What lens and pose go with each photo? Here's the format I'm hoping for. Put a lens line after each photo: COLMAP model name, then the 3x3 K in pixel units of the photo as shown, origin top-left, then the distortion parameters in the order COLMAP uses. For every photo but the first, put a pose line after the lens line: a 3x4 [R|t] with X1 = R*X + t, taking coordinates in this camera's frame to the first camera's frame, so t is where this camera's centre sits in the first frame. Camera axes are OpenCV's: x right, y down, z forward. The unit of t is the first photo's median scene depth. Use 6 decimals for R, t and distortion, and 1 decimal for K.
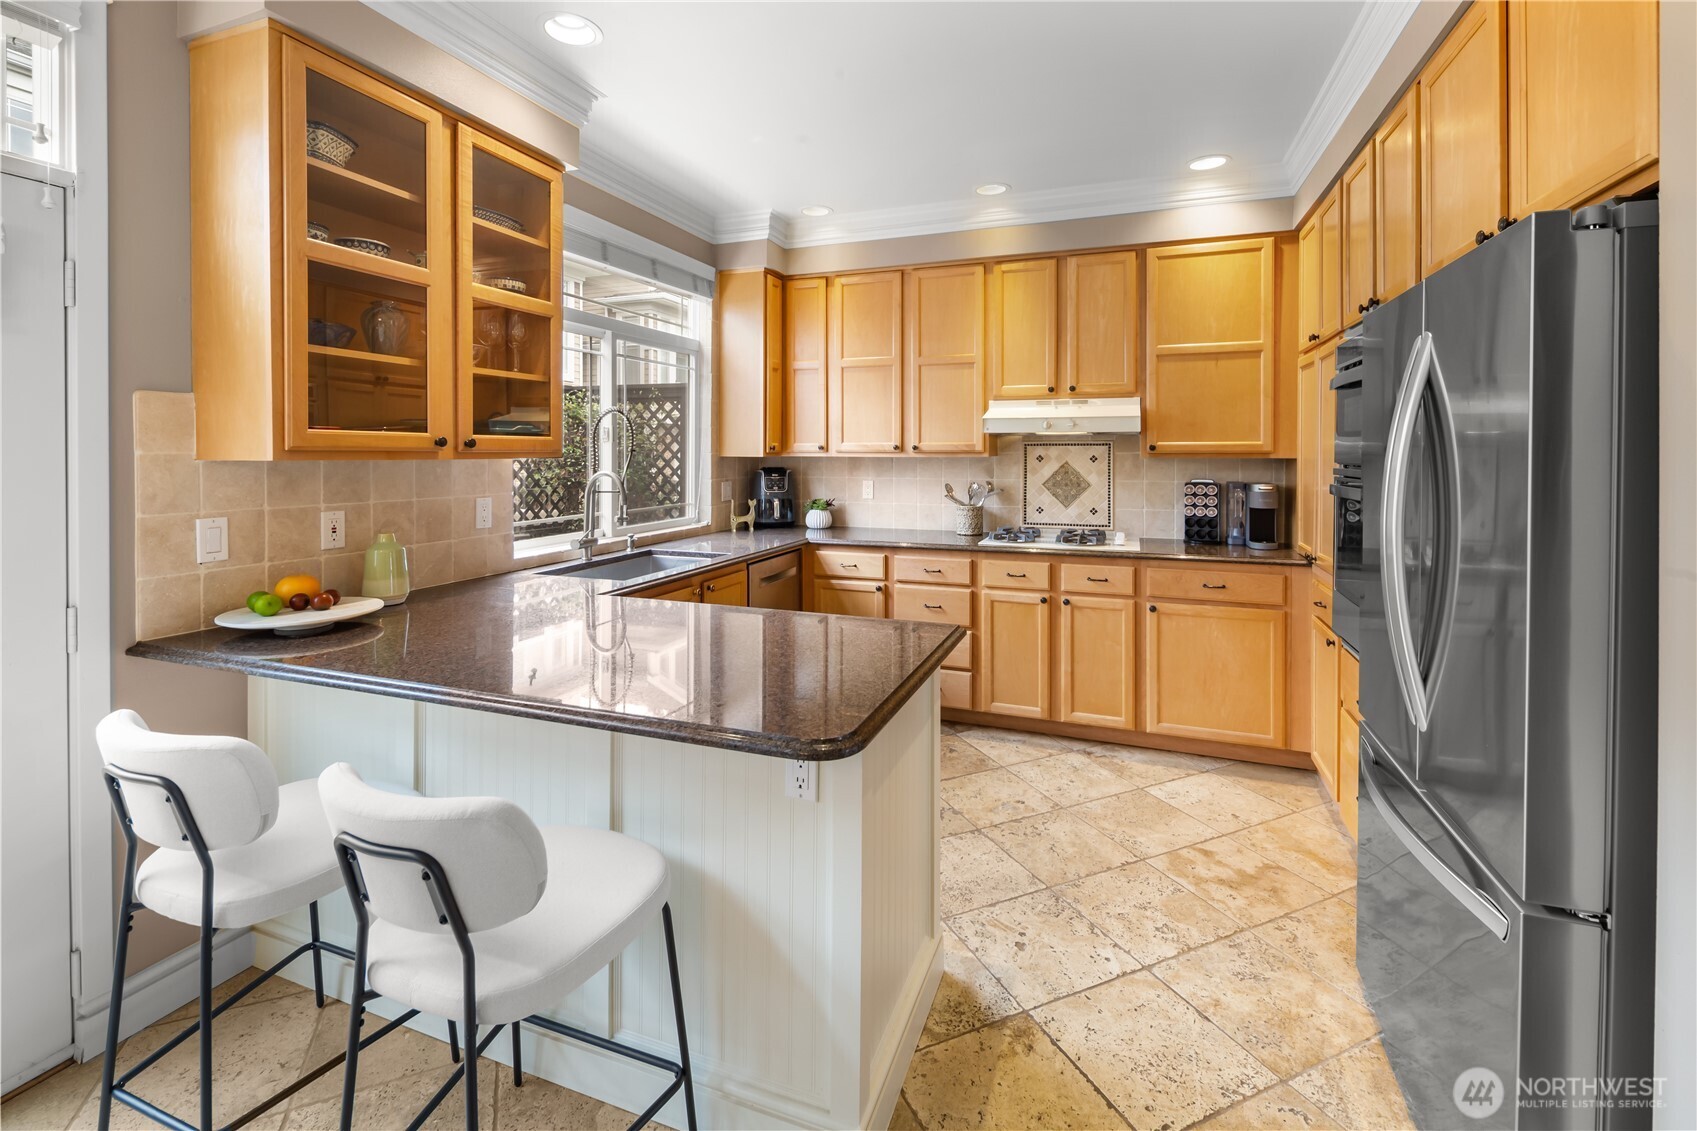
lens RADIAL K [[738.9, 0, 846.1], [0, 738.9, 452.1], [0, 0, 1]] dist [-0.001106, -0.001021]
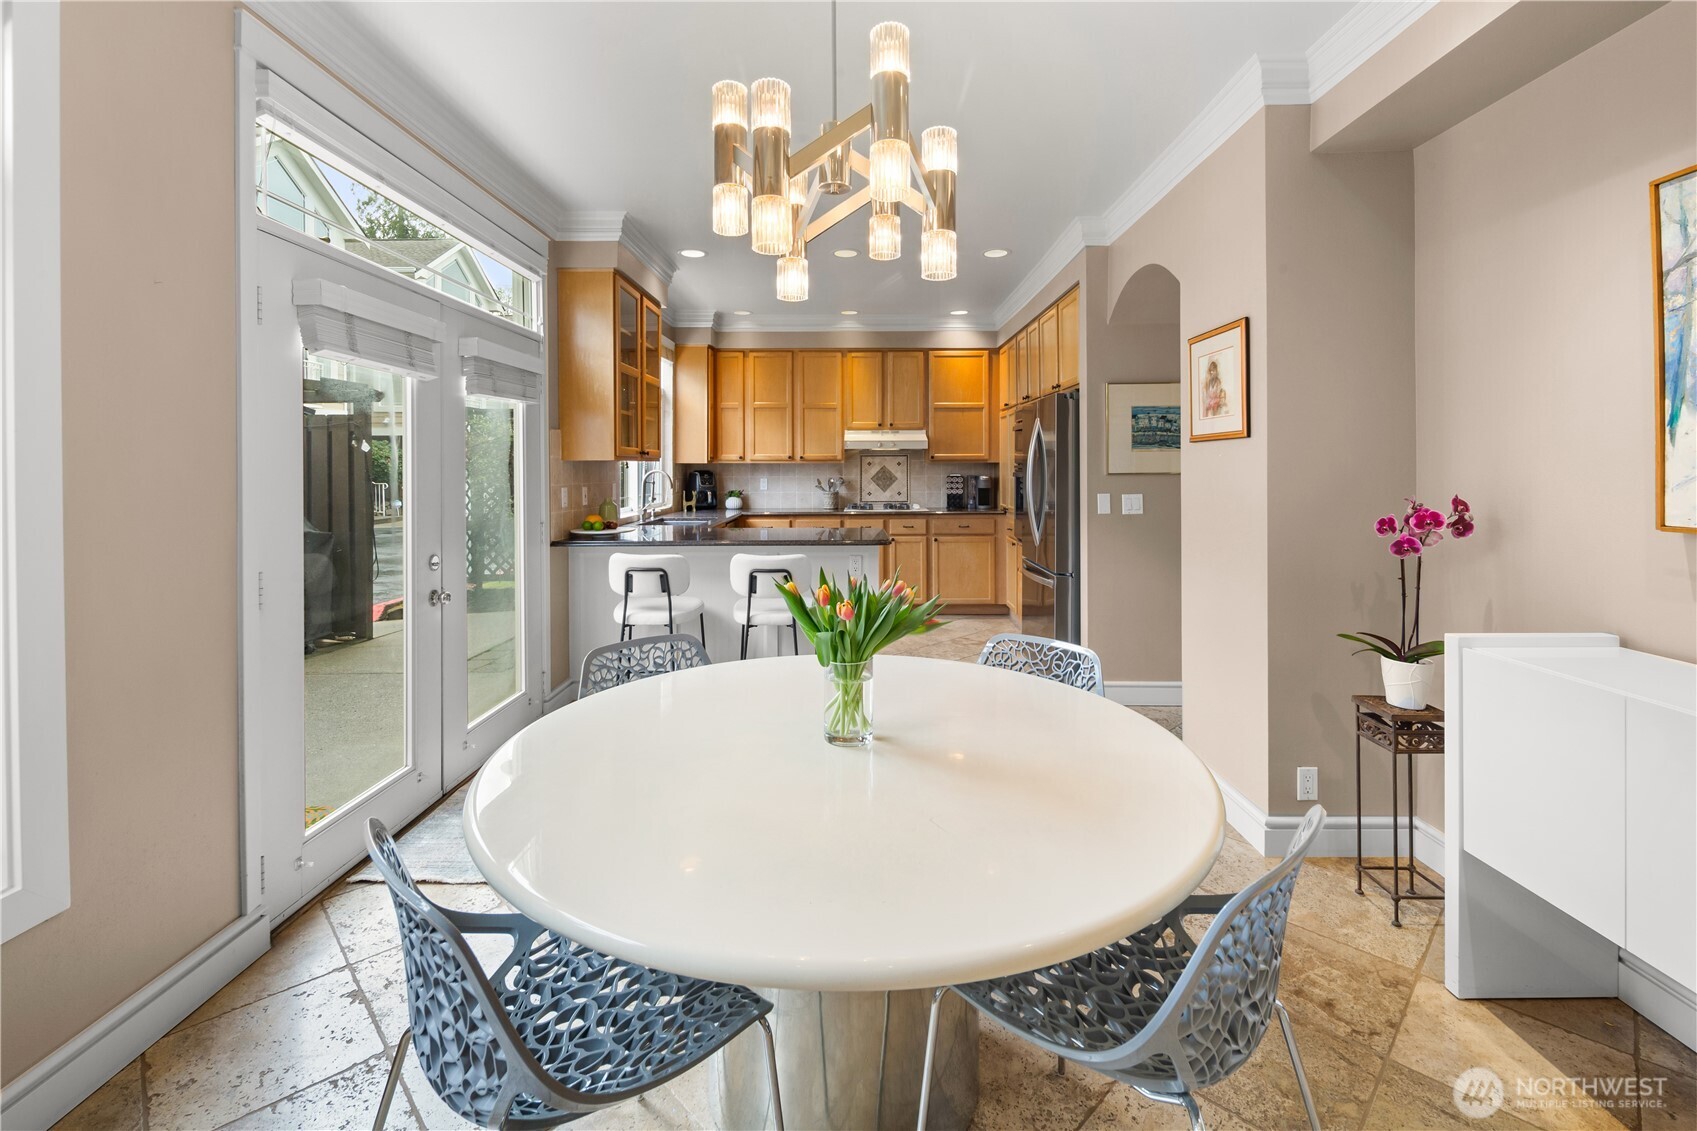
lens RADIAL K [[738.9, 0, 846.1], [0, 738.9, 452.1], [0, 0, 1]] dist [-0.001106, -0.001021]
pose [[0.938582, 0.004445, 0.345029, -0.412172], [0.002661, 0.999794, -0.020118, 0.016884], [-0.345047, 0.019801, 0.938377, -0.645297]]
